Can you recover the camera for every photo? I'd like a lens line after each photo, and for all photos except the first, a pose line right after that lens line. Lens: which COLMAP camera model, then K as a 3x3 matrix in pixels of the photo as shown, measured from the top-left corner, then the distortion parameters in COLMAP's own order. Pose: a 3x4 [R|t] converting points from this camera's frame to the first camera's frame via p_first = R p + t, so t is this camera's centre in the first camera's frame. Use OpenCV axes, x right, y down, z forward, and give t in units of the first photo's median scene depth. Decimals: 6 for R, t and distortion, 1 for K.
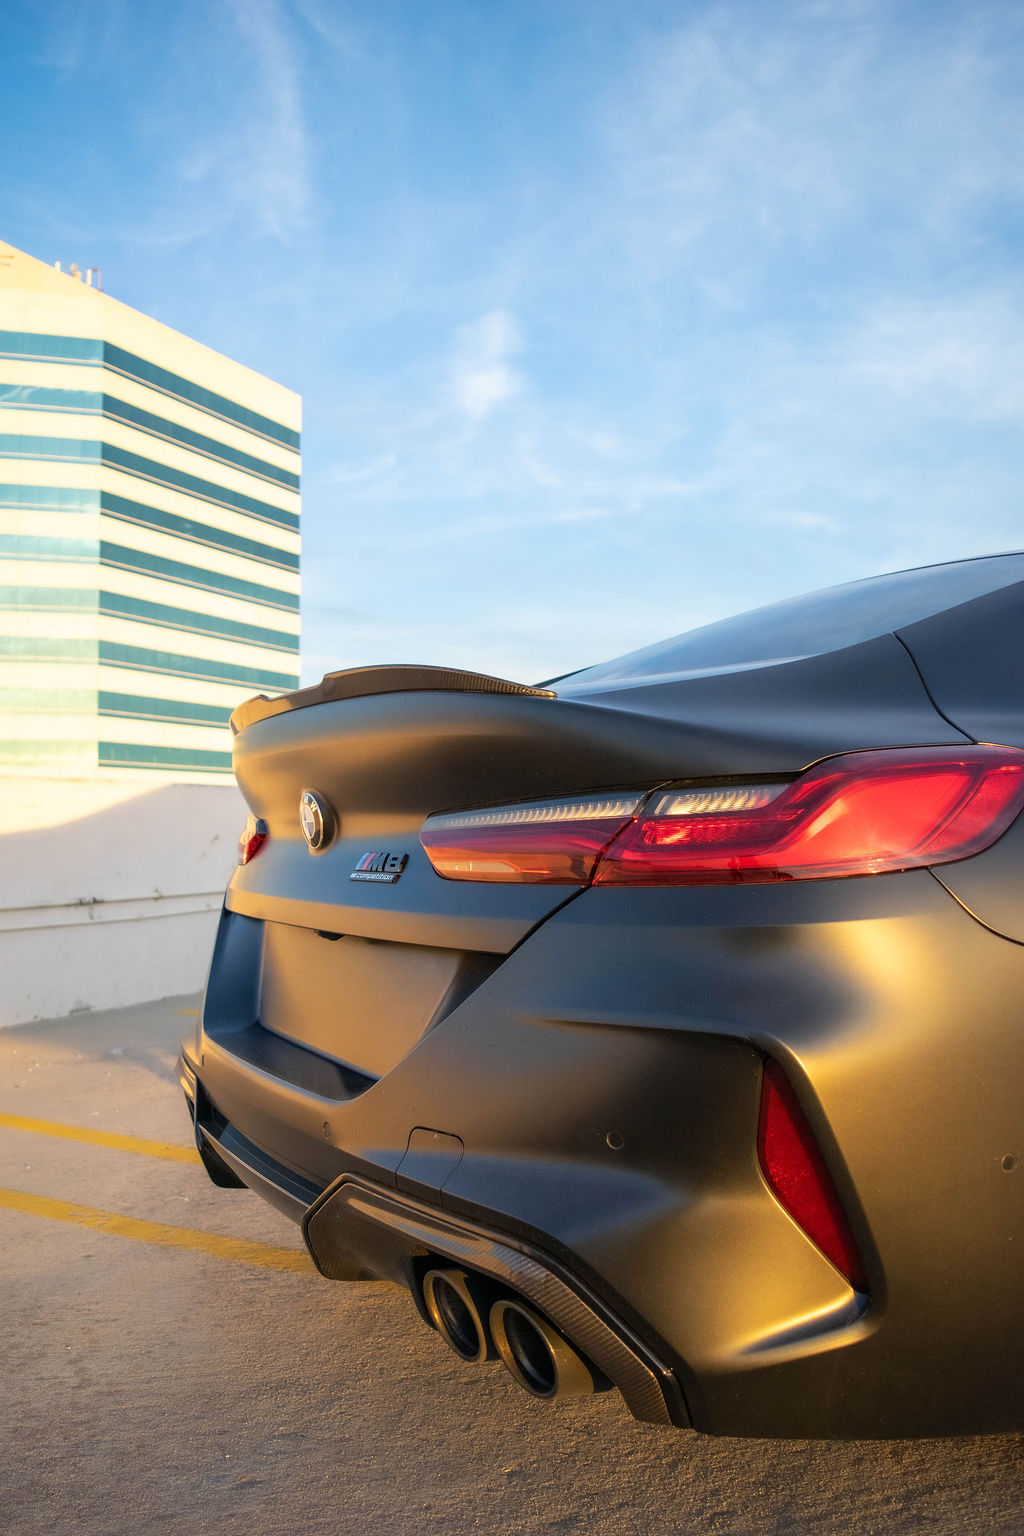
lens RADIAL K [[1279.8, 0, 512.0], [0, 1279.8, 768.0], [0, 0, 1]] dist [-0.061286, 0.003658]
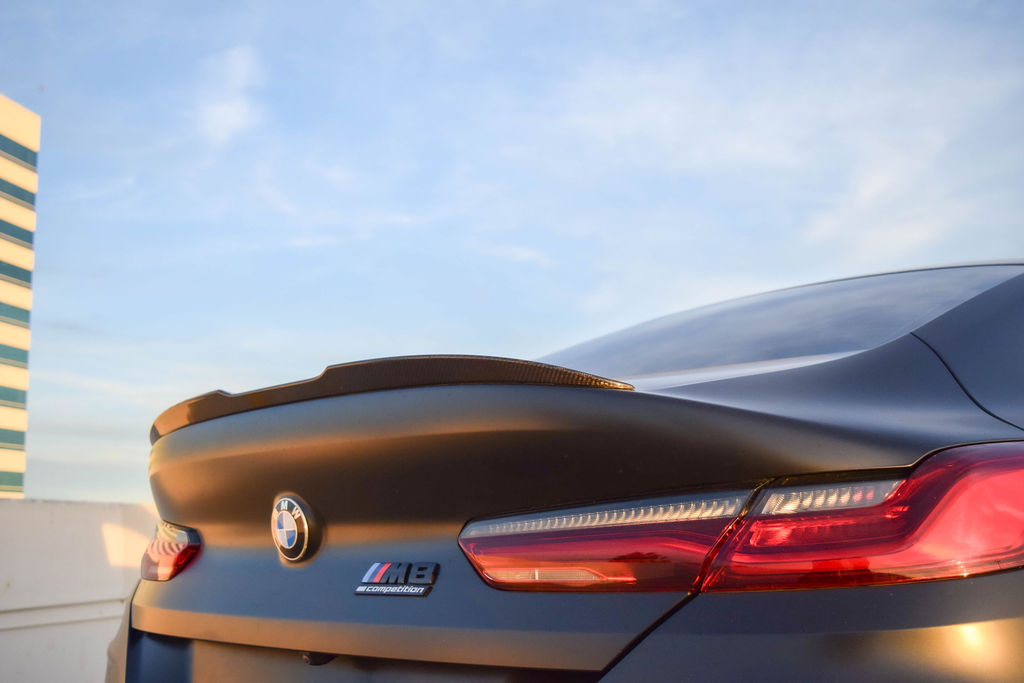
lens RADIAL K [[1218.4, 0, 512.0], [0, 1218.4, 341.5], [0, 0, 1]] dist [0.010275, -0.429285]
pose [[0.976002, 0.022213, 0.216627, -0.154306], [0.003108, 0.993262, -0.115853, 0.007778], [-0.217741, 0.113746, 0.969356, 0.091396]]
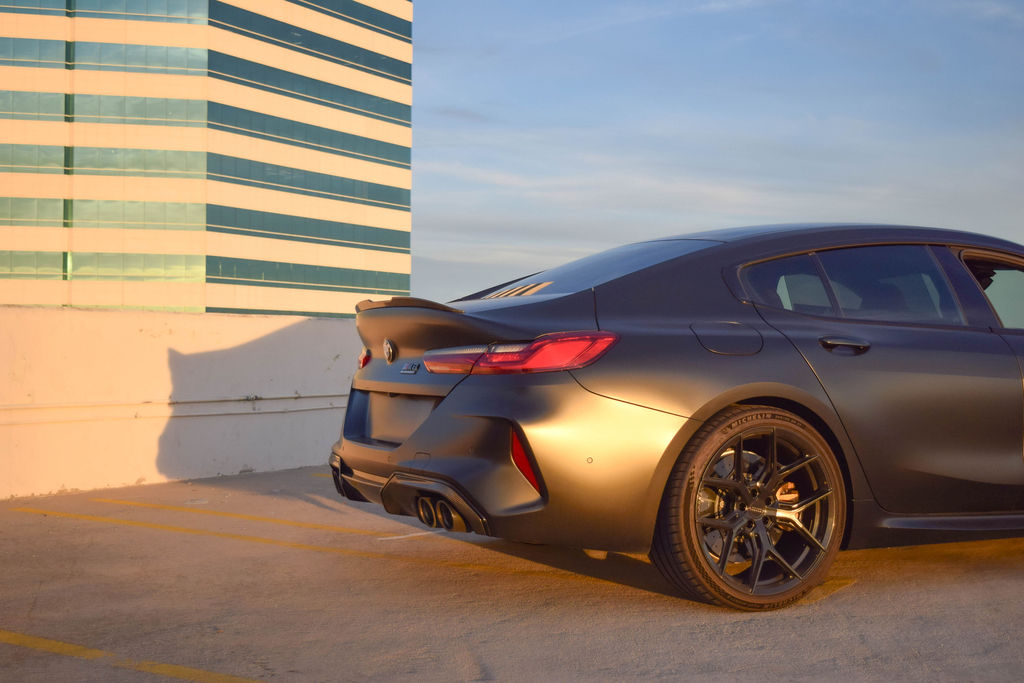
lens RADIAL K [[1361.0, 0, 512.0], [0, 1361.0, 341.5], [0, 0, 1]] dist [-0.003043, -0.059545]
pose [[0.995810, 0.017865, -0.089682, 0.271163], [-0.014249, 0.999066, 0.040799, -0.074656], [0.090327, -0.039351, 0.995134, -1.367092]]
